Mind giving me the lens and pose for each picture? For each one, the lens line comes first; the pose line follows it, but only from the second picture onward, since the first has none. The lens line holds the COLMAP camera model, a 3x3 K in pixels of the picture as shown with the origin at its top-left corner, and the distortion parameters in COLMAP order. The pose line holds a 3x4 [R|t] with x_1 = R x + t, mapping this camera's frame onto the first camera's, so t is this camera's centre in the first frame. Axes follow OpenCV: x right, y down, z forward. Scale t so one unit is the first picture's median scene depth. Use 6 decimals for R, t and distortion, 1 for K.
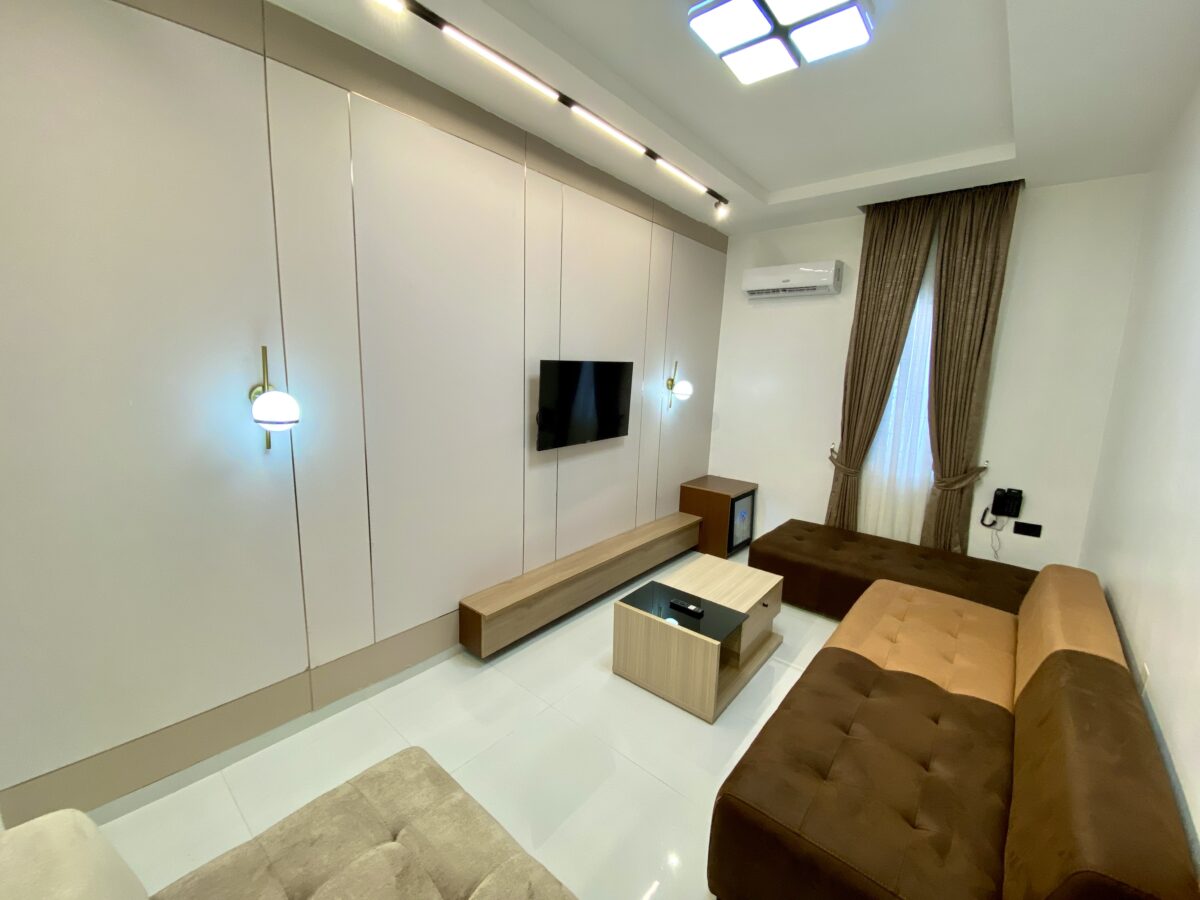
lens RADIAL K [[490.4, 0, 600.0], [0, 490.4, 450.0], [0, 0, 1]] dist [0.023993, -0.019238]
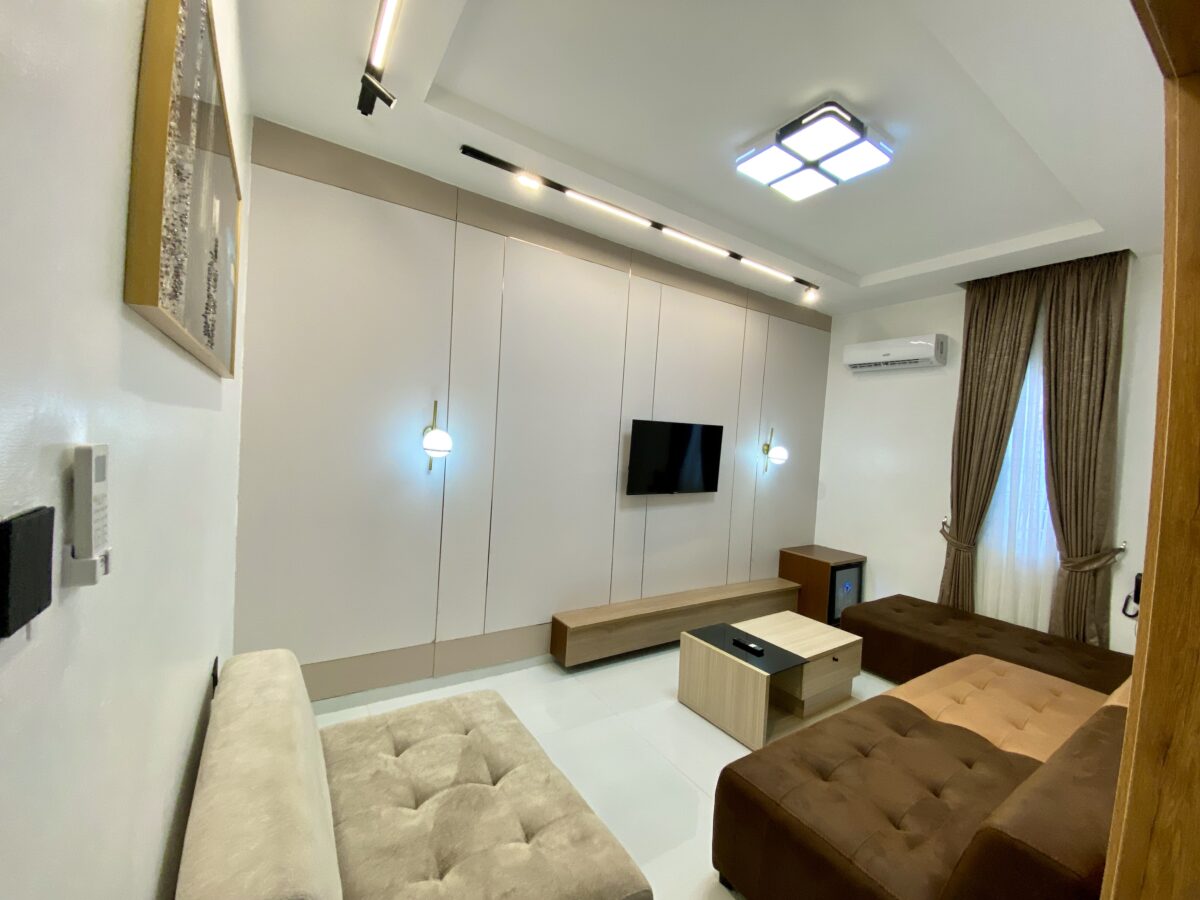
lens RADIAL K [[490.4, 0, 600.0], [0, 490.4, 450.0], [0, 0, 1]] dist [0.023993, -0.019238]
pose [[0.959359, 0.031902, -0.280378, 0.120589], [-0.076652, 0.985691, -0.150124, 0.068399], [0.271577, 0.165515, 0.948078, -0.137108]]
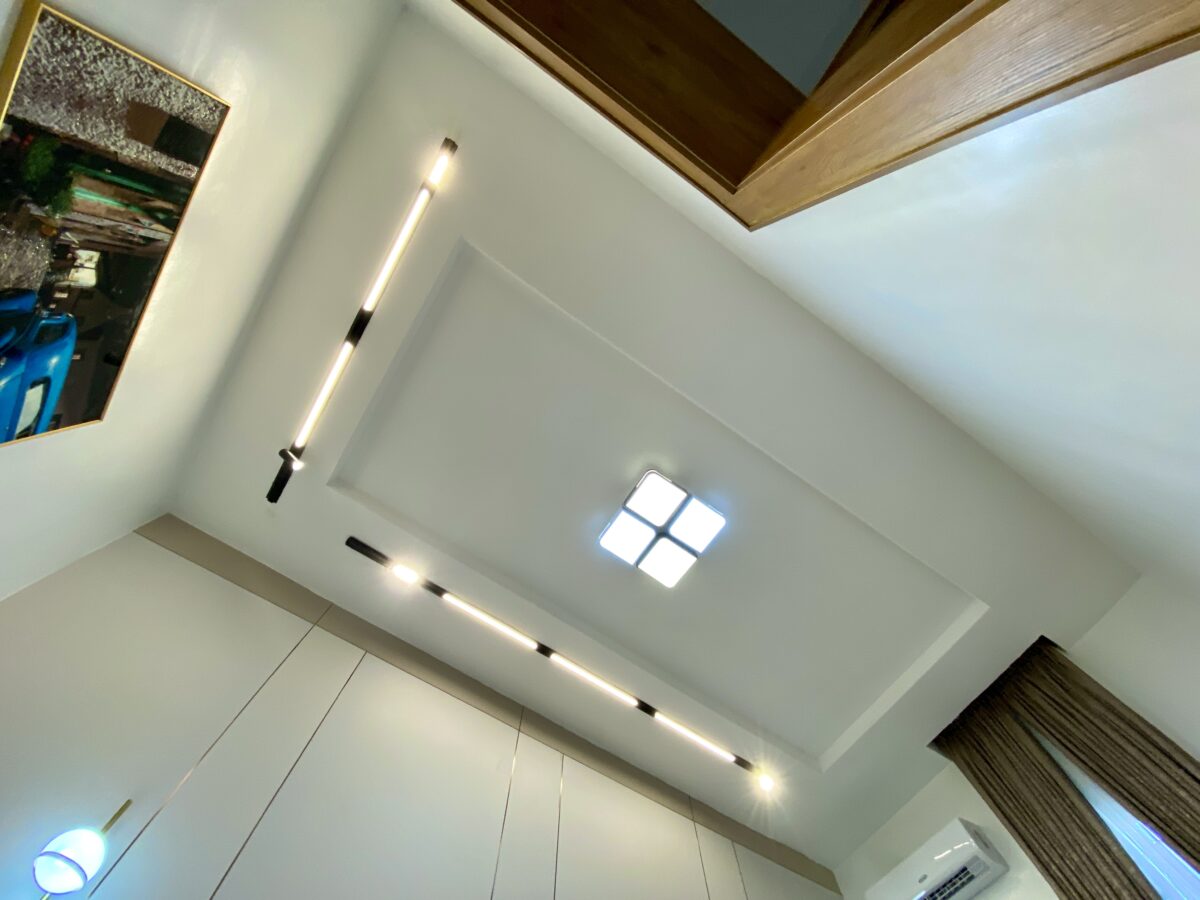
lens RADIAL K [[497.0, 0, 600.0], [0, 497.0, 450.0], [0, 0, 1]] dist [0.000485, -0.010881]
pose [[0.962194, -0.270289, -0.033574, 0.165782], [-0.003319, 0.111621, -0.993745, 0.312821], [0.272346, 0.956287, 0.106503, 0.308799]]
